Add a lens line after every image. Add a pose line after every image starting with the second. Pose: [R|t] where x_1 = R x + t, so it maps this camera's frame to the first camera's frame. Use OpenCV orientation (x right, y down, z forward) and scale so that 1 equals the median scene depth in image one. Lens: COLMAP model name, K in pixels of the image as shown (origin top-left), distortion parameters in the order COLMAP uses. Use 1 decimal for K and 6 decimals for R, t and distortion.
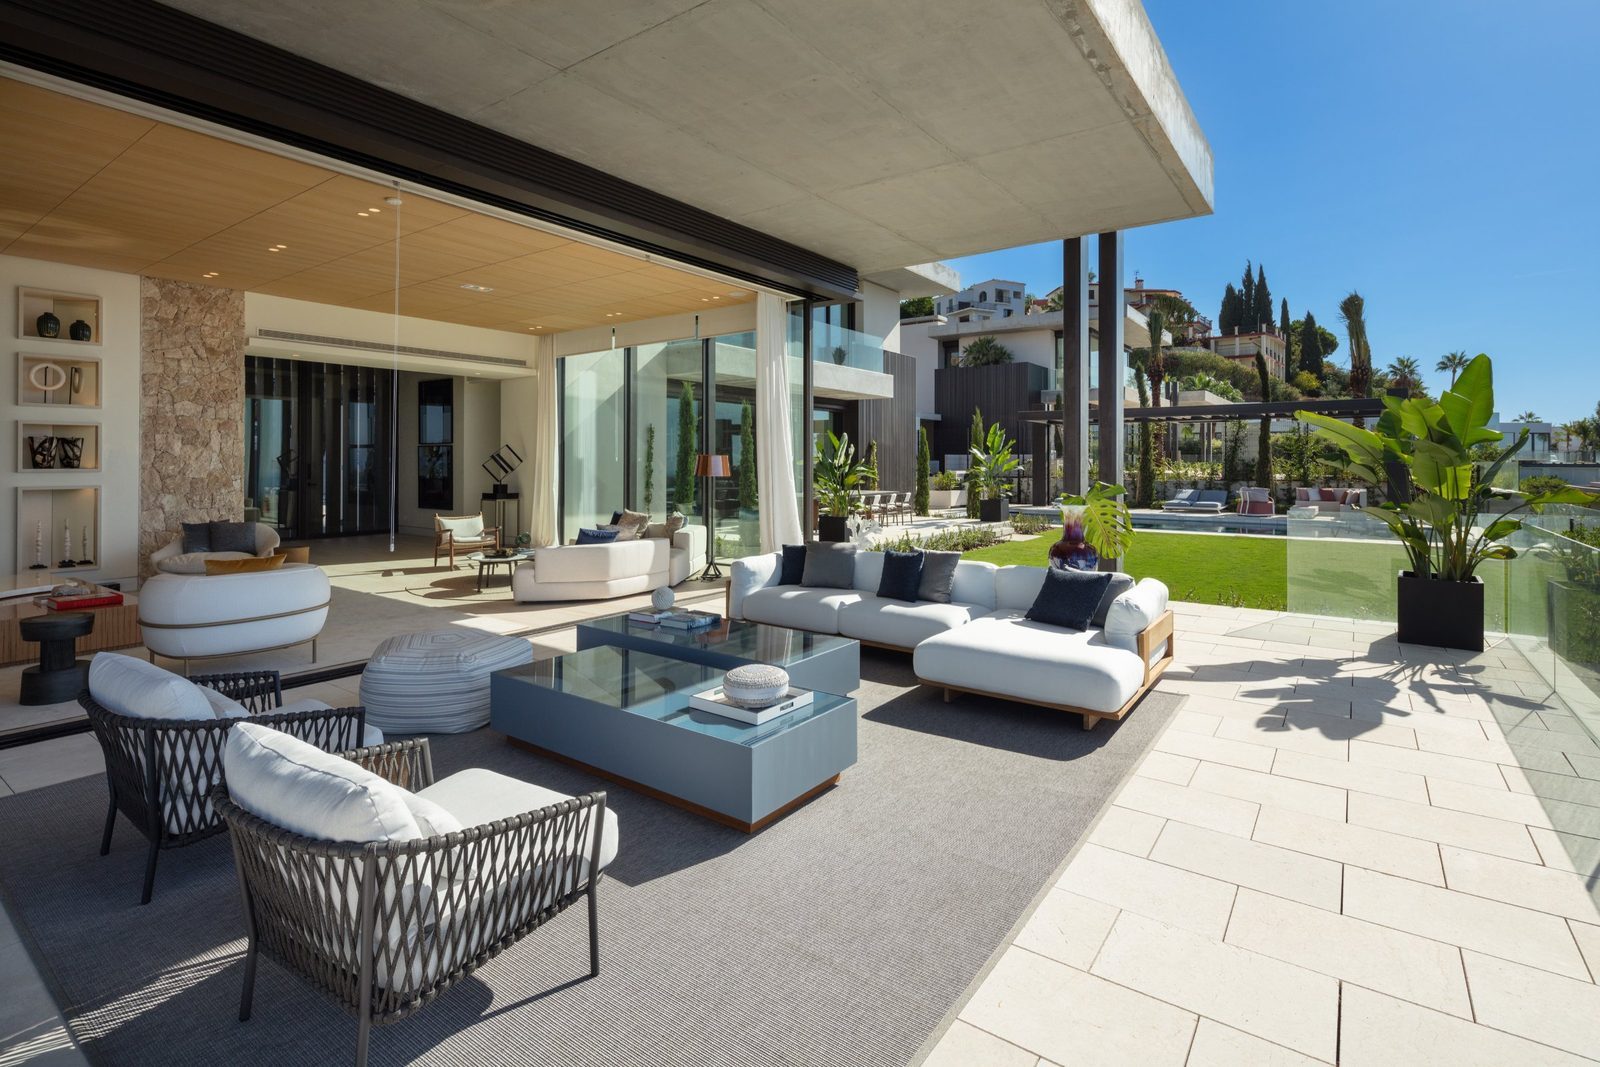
lens RADIAL K [[766.7, 0, 800.1], [0, 766.7, 461.6], [0, 0, 1]] dist [0.000235, -0.000771]
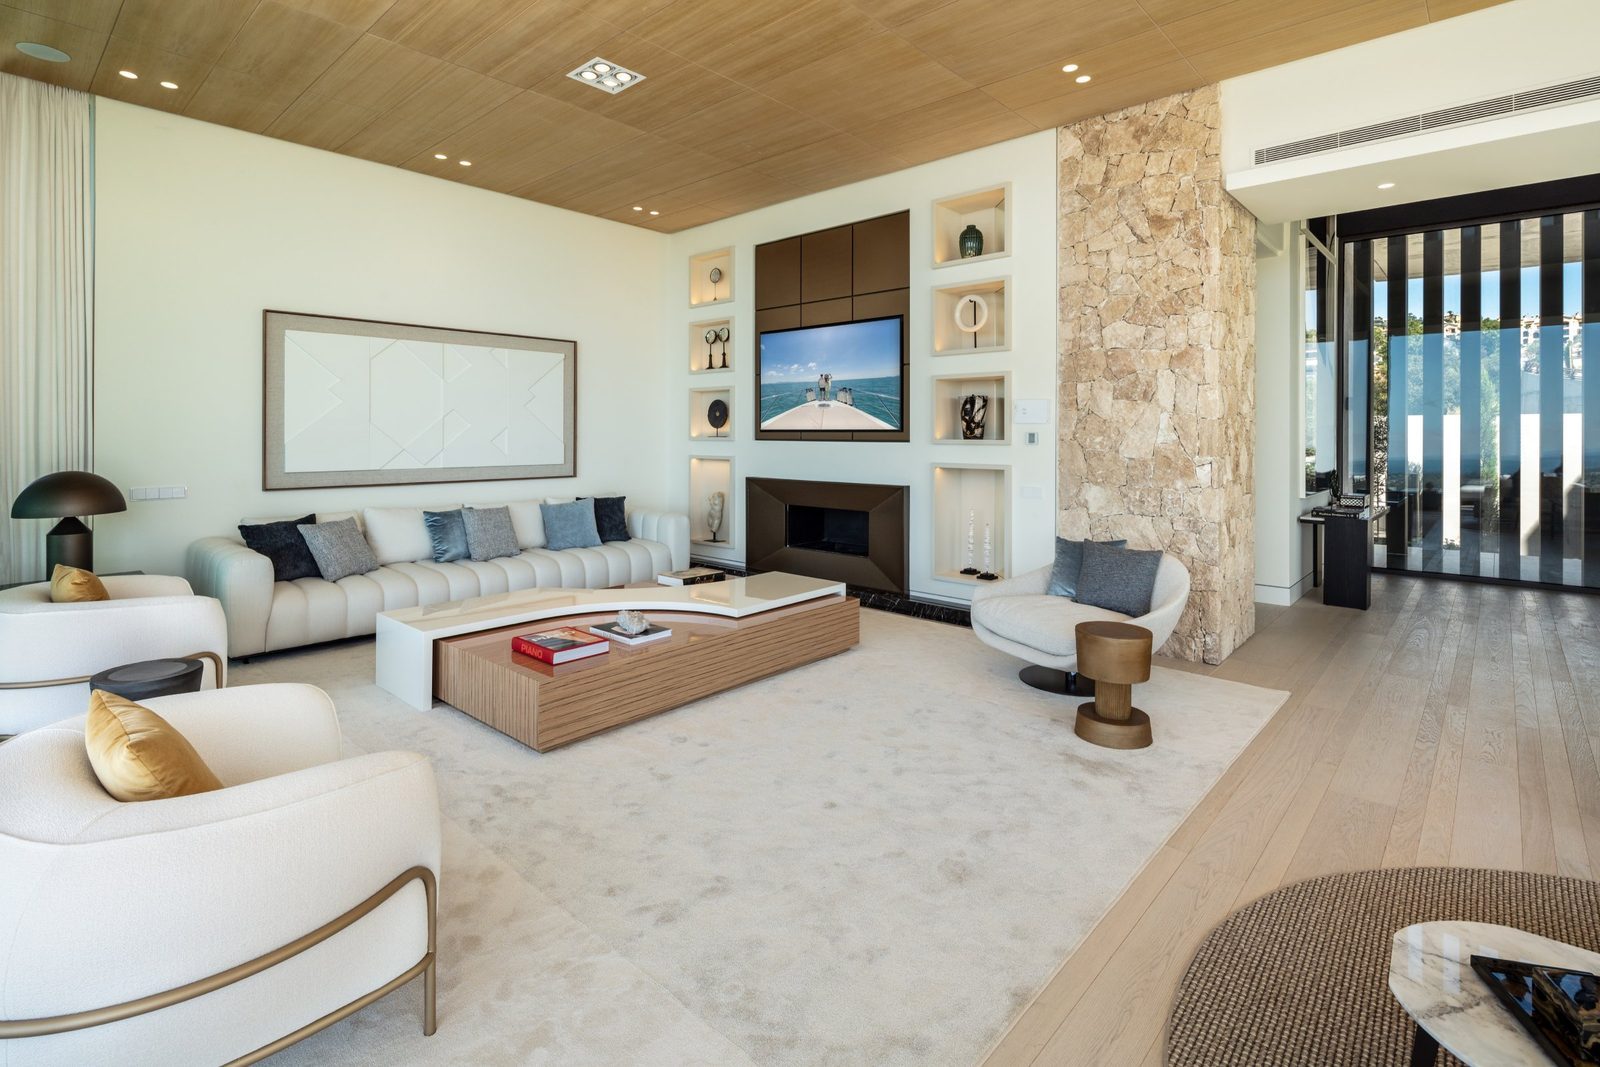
lens RADIAL K [[766.7, 0, 796.0], [0, 766.7, 433.0], [0, 0, 1]] dist [0.000235, -0.000771]
pose [[-0.100320, 0.006850, -0.994932, -0.217991], [0.008970, 0.999942, 0.005980, -0.002561], [0.994915, -0.008324, -0.100376, 0.829816]]
